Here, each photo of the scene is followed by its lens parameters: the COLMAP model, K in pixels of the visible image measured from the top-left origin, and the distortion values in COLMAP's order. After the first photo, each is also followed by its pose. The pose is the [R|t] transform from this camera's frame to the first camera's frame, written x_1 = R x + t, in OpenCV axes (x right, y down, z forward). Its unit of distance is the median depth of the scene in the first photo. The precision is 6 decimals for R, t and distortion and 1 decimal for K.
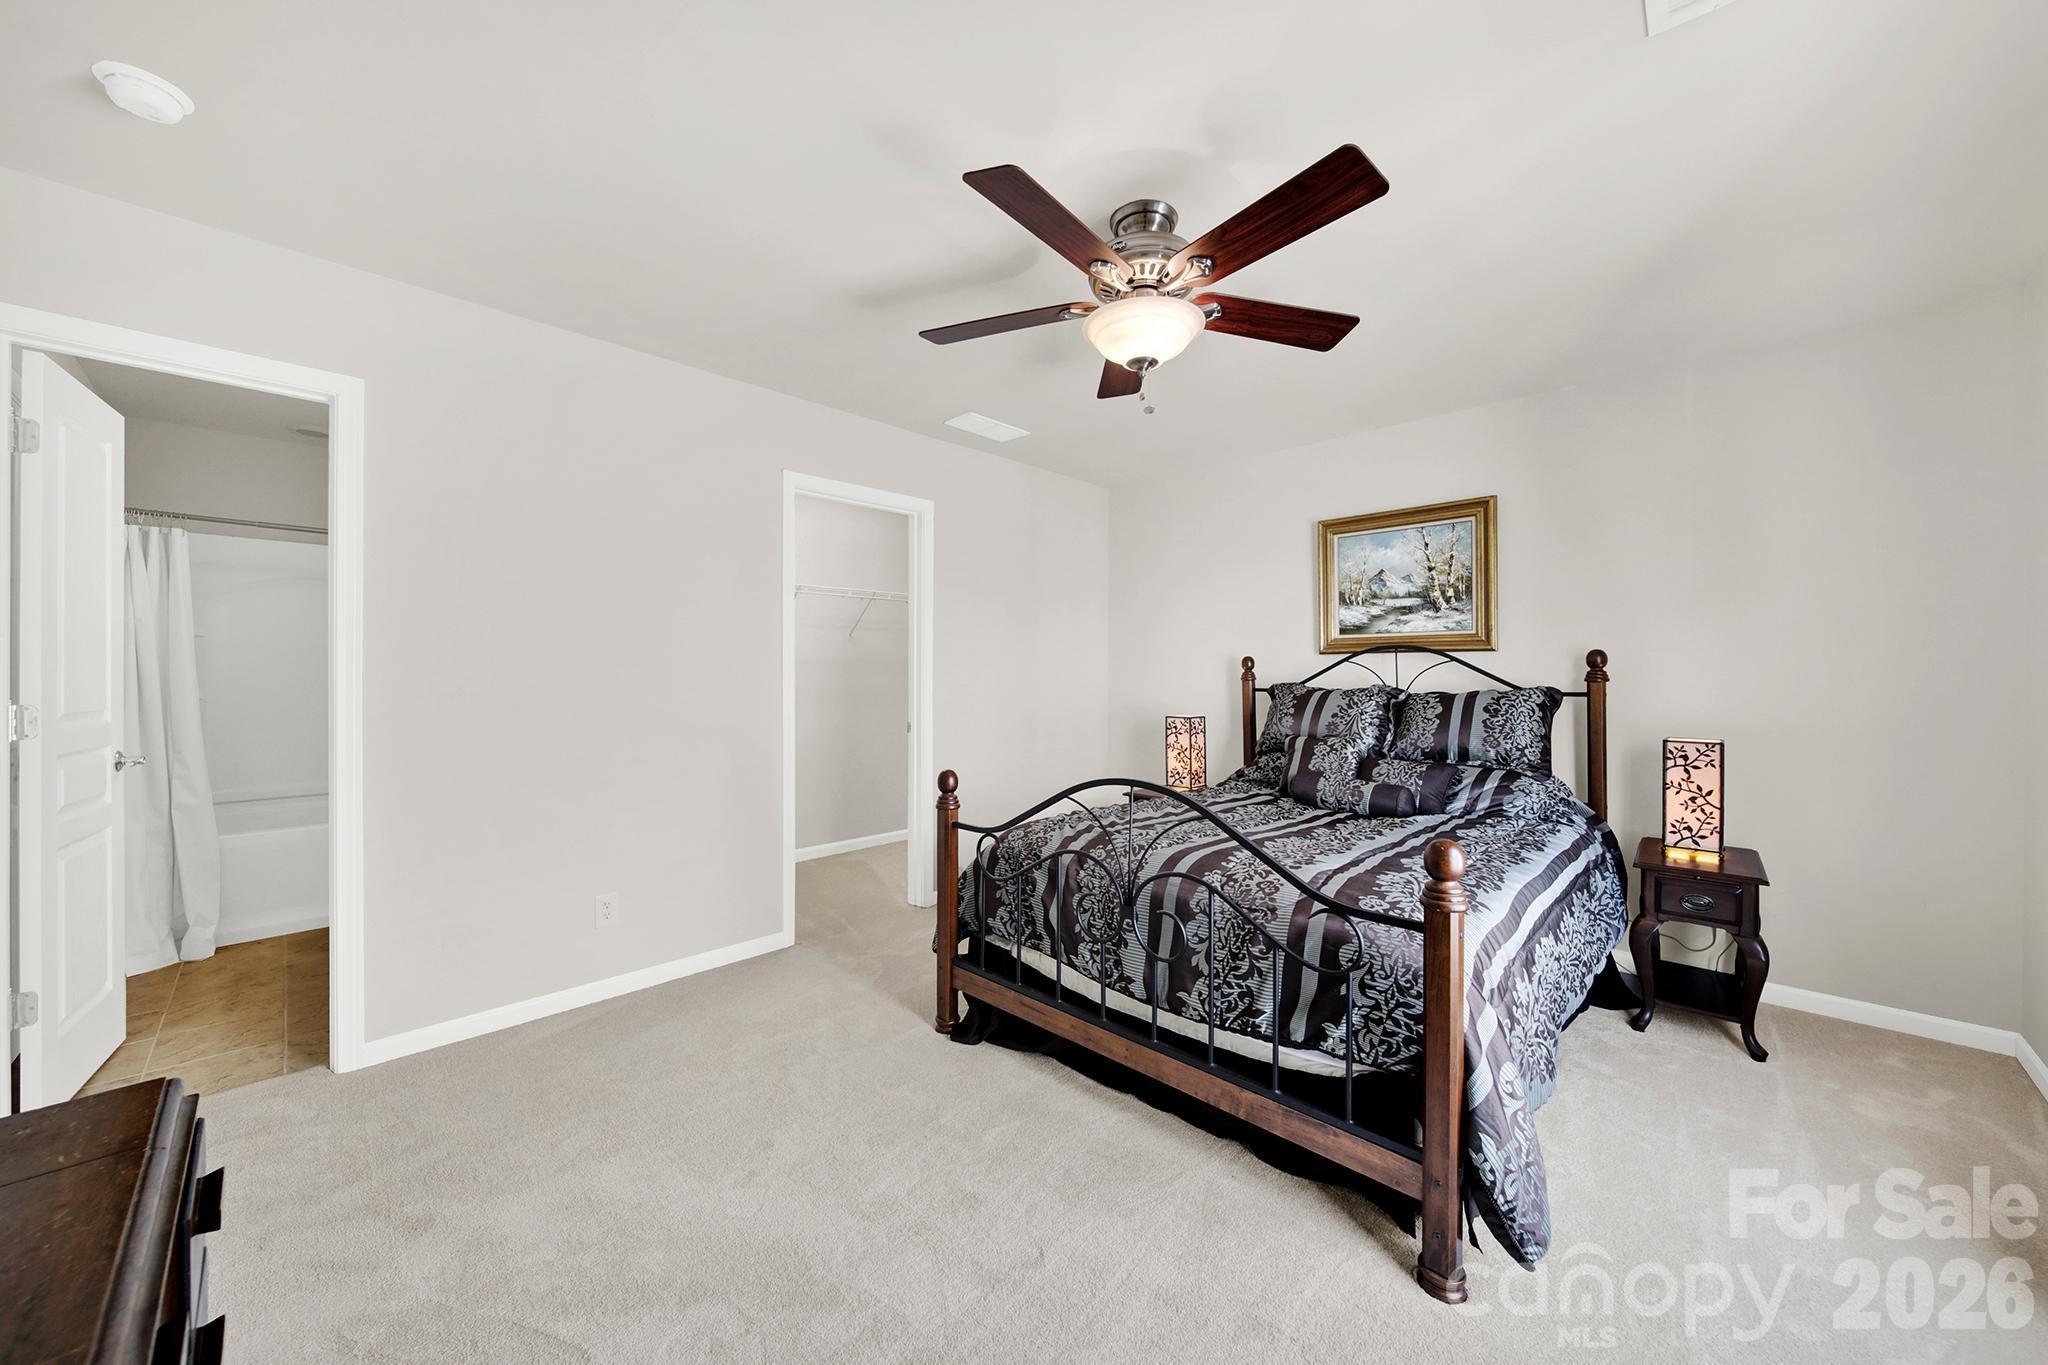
lens RADIAL K [[737.0, 0, 1020.2], [0, 737.0, 678.3], [0, 0, 1]] dist [-0.002906, -0.000121]
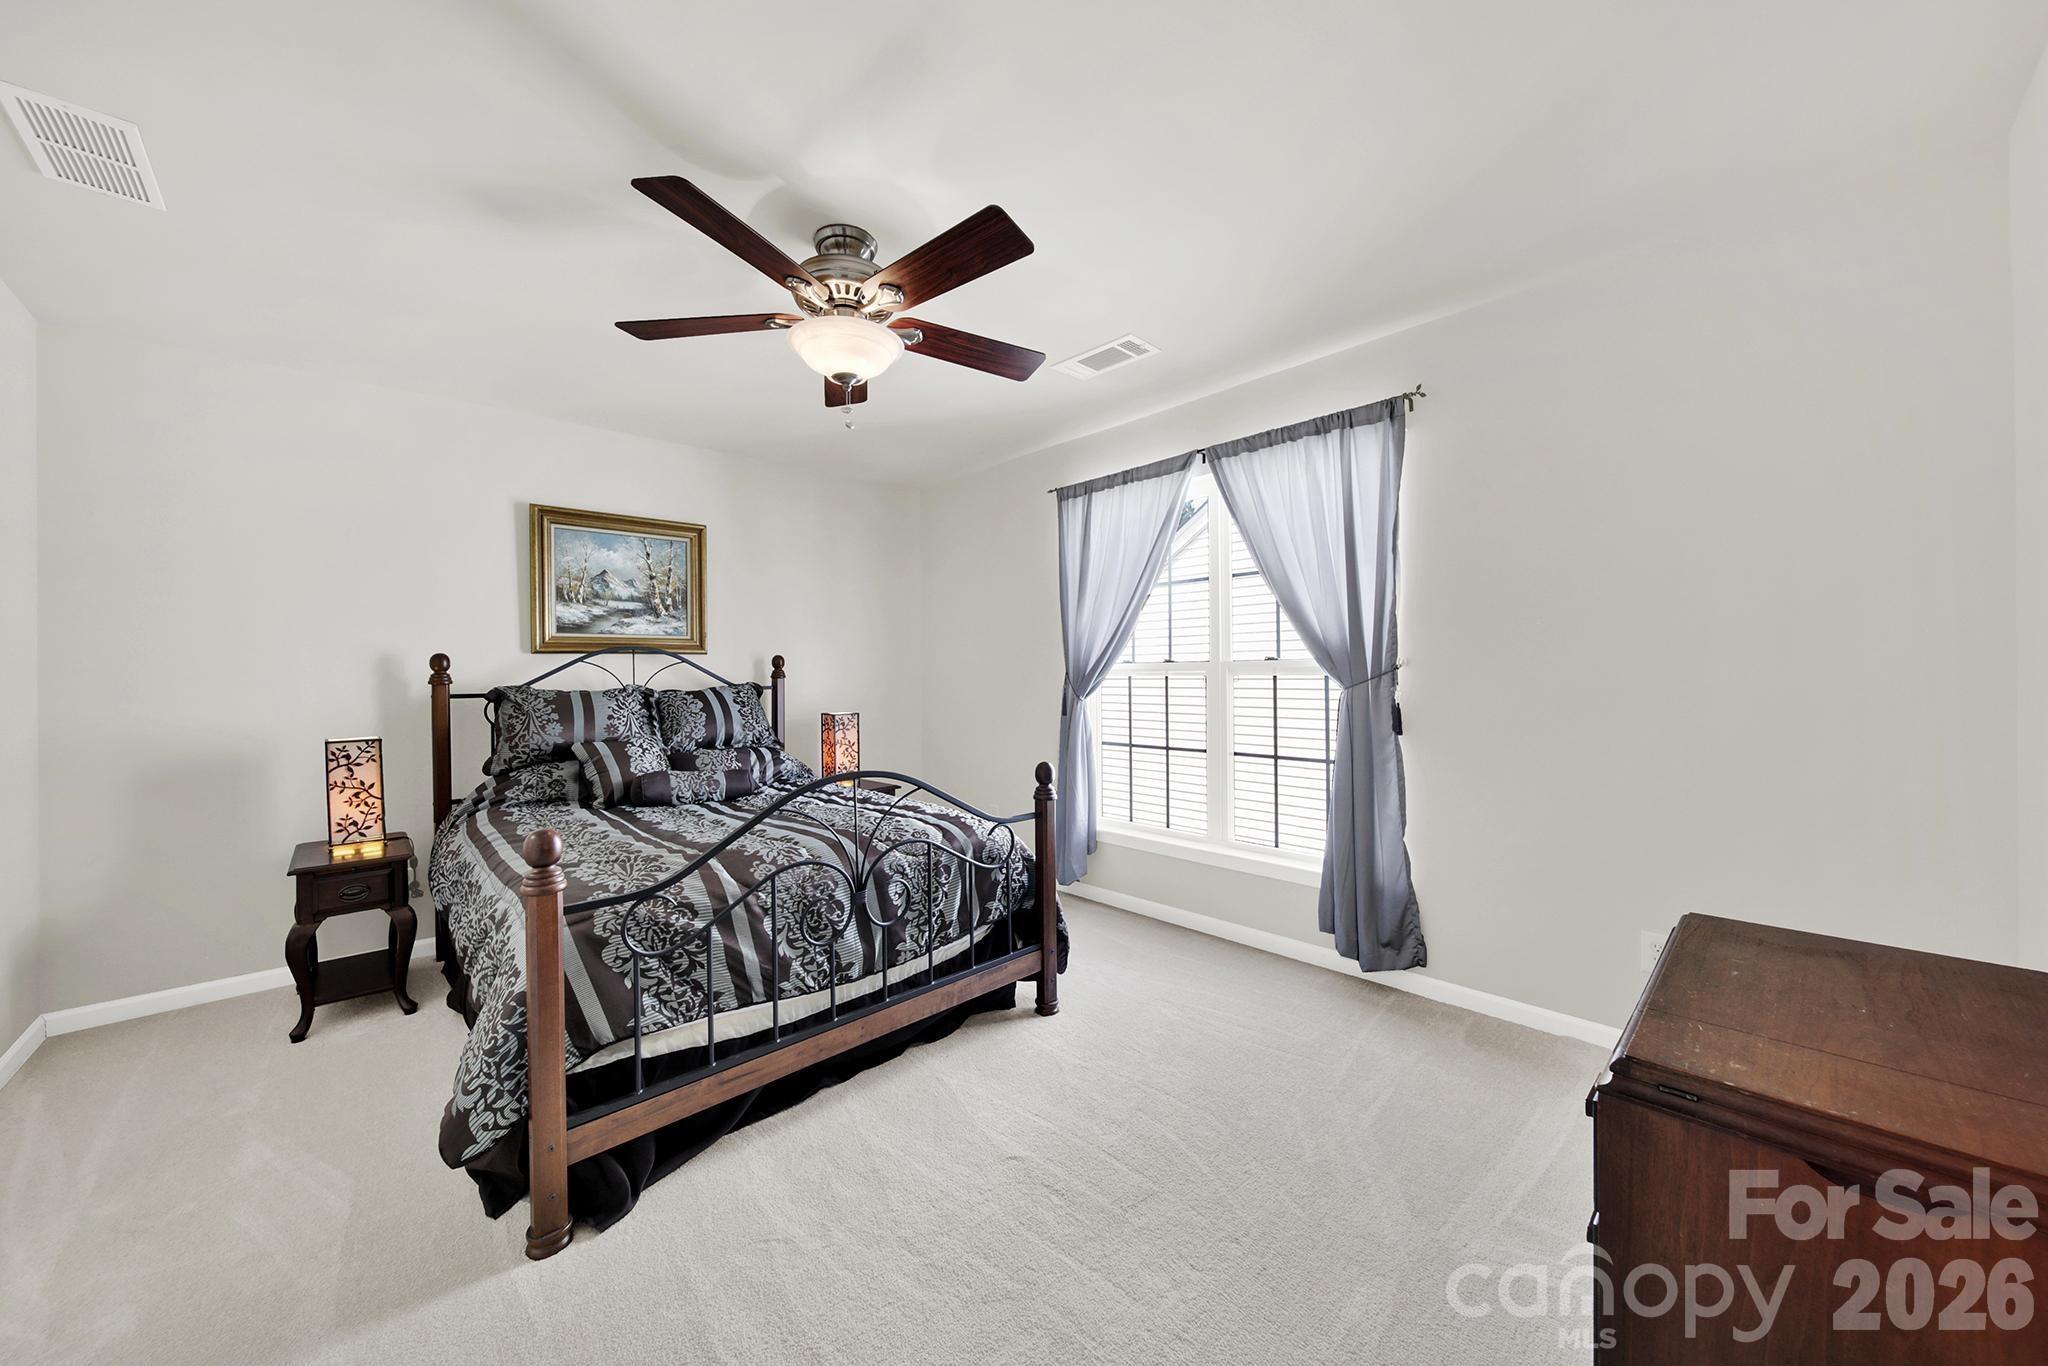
lens RADIAL K [[737.0, 0, 1020.2], [0, 737.0, 678.8], [0, 0, 1]] dist [-0.002906, -0.000121]
pose [[0.028438, -0.013090, 0.999510, -0.520123], [0.015769, 0.999796, 0.012645, -0.003828], [-0.999471, 0.015402, 0.028639, 0.426159]]
